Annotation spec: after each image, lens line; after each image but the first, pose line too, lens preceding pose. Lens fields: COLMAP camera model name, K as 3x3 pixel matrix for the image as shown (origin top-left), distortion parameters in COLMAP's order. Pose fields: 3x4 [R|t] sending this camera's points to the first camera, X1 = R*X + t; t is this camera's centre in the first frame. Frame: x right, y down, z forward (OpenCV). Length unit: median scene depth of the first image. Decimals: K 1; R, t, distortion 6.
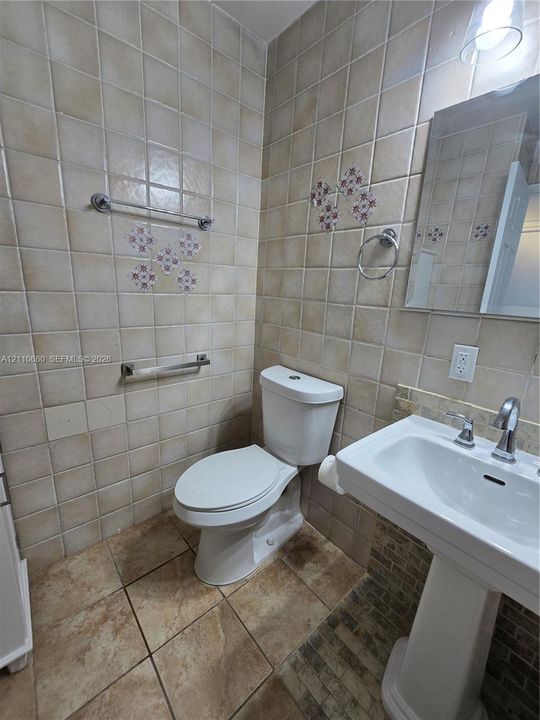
lens RADIAL K [[294.3, 0, 268.9], [0, 294.3, 358.8], [0, 0, 1]] dist [-0.009117, 0.002006]
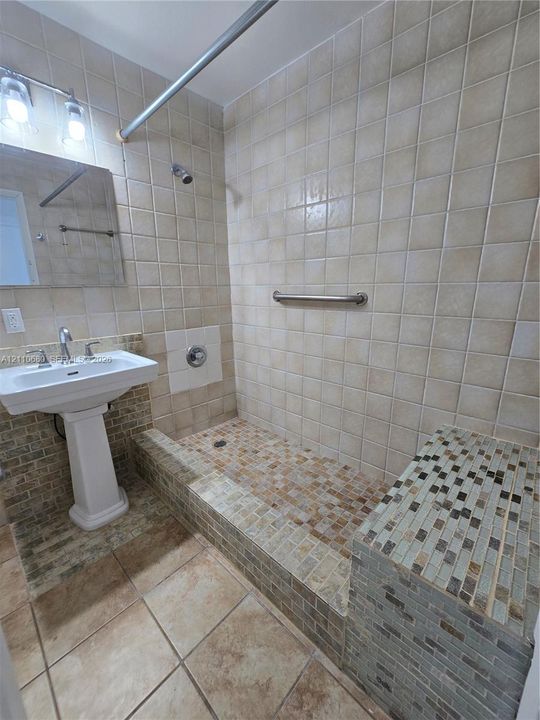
lens RADIAL K [[294.3, 0, 269.7], [0, 294.3, 358.8], [0, 0, 1]] dist [-0.009117, 0.002006]
pose [[-0.111397, -0.278047, 0.954086, -0.856241], [0.241940, 0.923588, 0.297407, 0.063550], [-0.963875, 0.263962, -0.035614, -0.115513]]
